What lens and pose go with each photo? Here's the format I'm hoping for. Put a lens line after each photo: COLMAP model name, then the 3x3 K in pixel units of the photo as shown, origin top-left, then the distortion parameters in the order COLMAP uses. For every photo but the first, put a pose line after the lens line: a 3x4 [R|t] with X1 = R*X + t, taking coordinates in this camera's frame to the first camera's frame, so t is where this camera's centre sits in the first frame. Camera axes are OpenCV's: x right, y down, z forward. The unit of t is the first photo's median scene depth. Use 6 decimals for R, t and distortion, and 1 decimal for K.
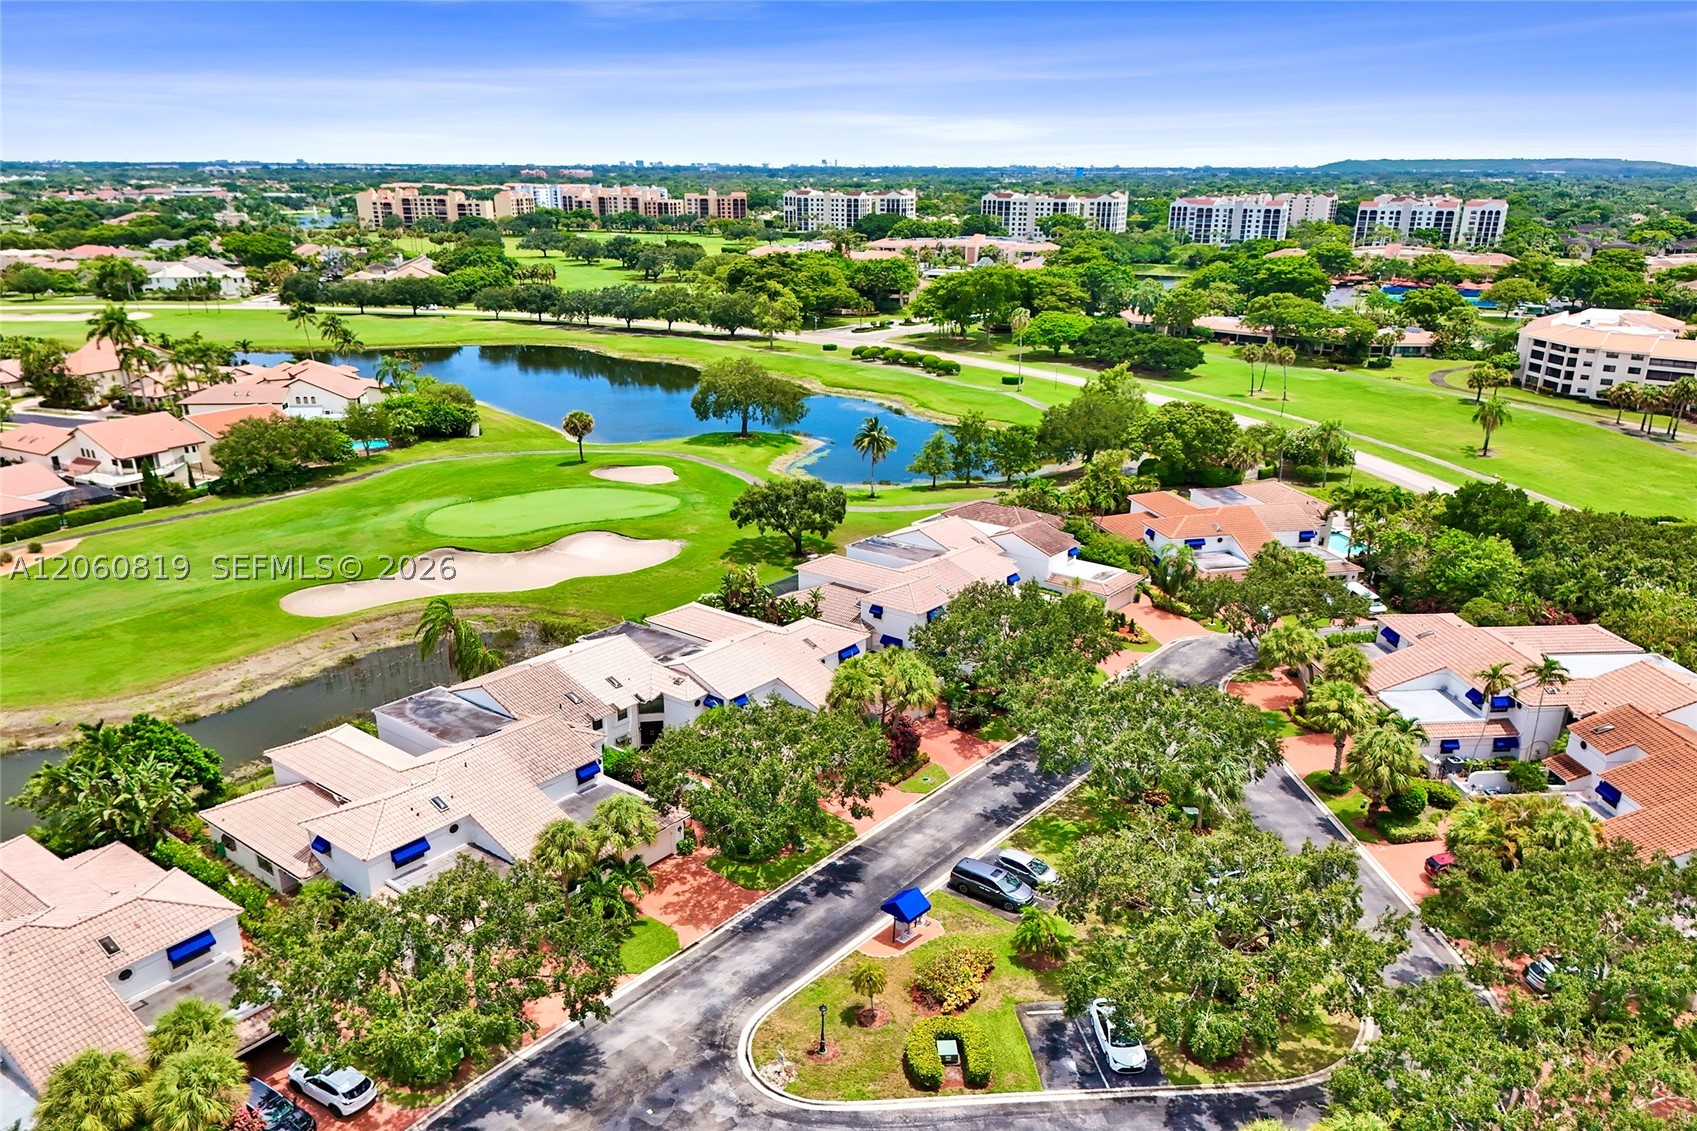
lens RADIAL K [[1298.0, 0, 848.5], [0, 1298.0, 565.5], [0, 0, 1]] dist [0.020680, -0.005390]
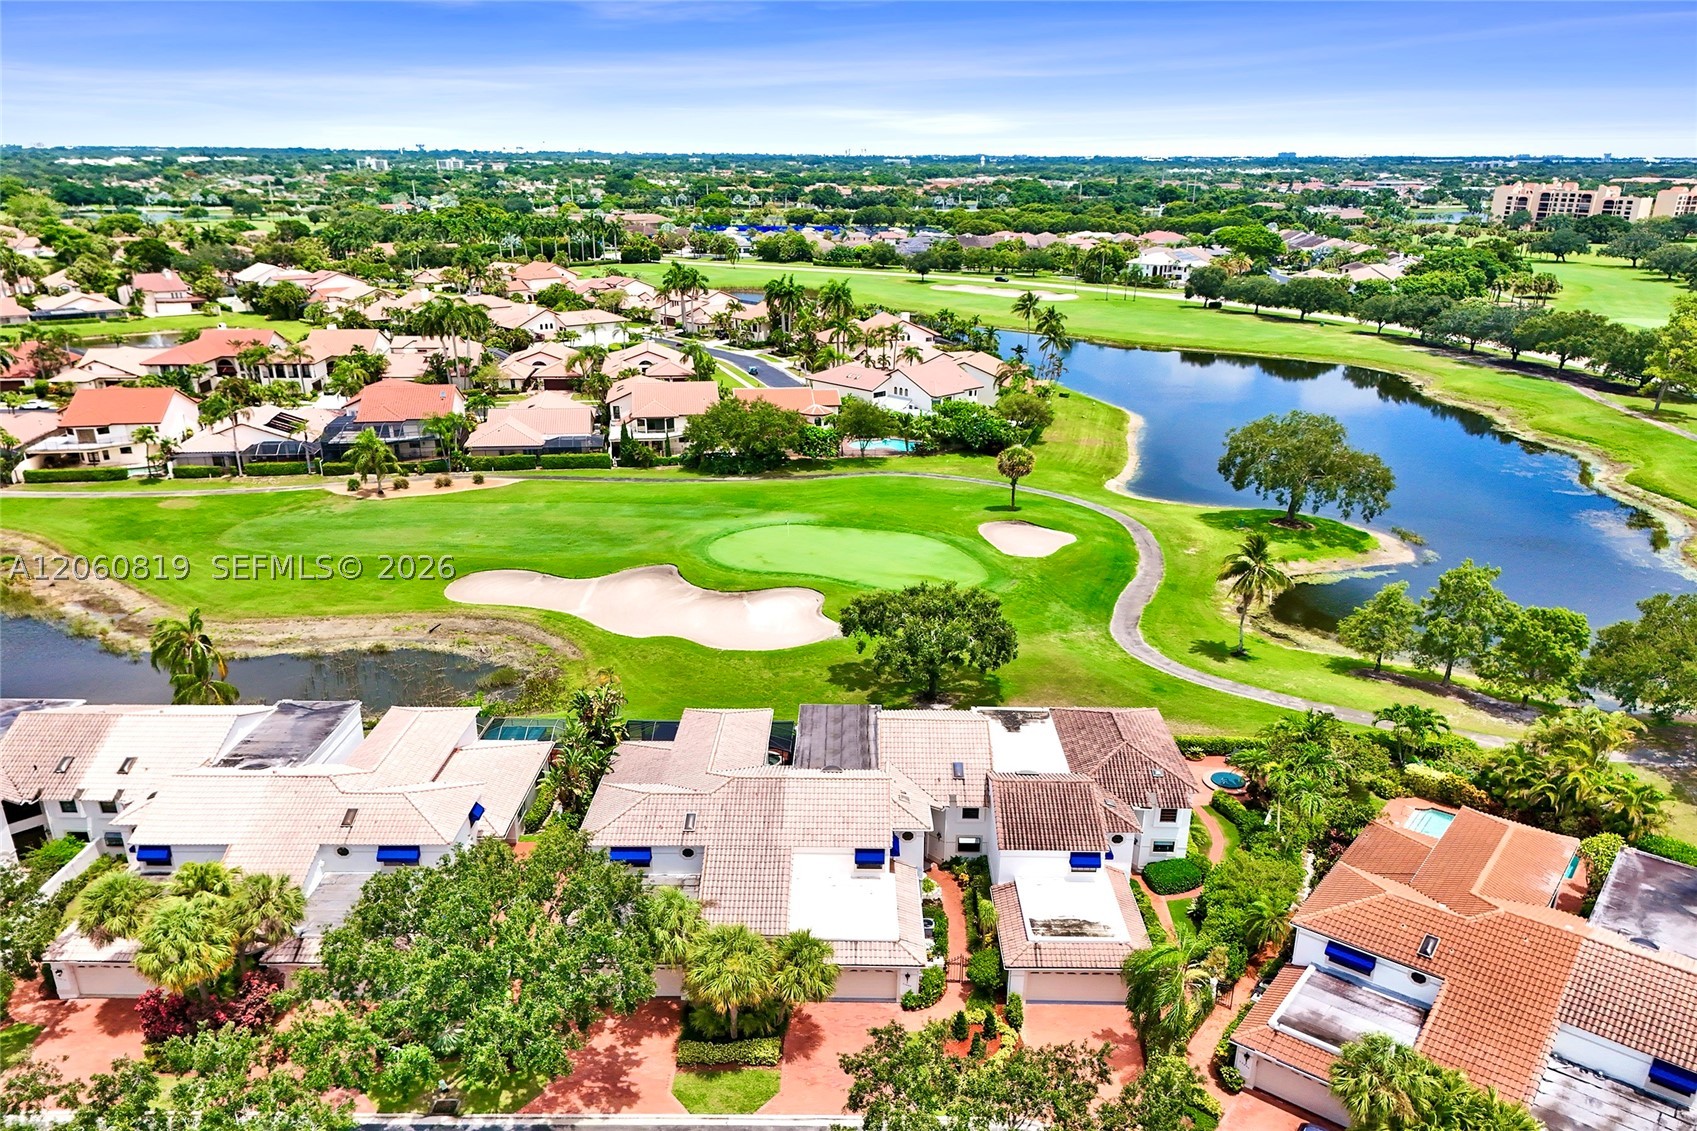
lens RADIAL K [[1231.9, 0, 848.7], [0, 1231.9, 534.2], [0, 0, 1]] dist [0.023927, -0.003326]
pose [[0.612925, 0.229969, -0.755934, 0.397373], [-0.232881, 0.966789, 0.105291, -0.146143], [0.755042, 0.111508, 0.646125, 0.484047]]
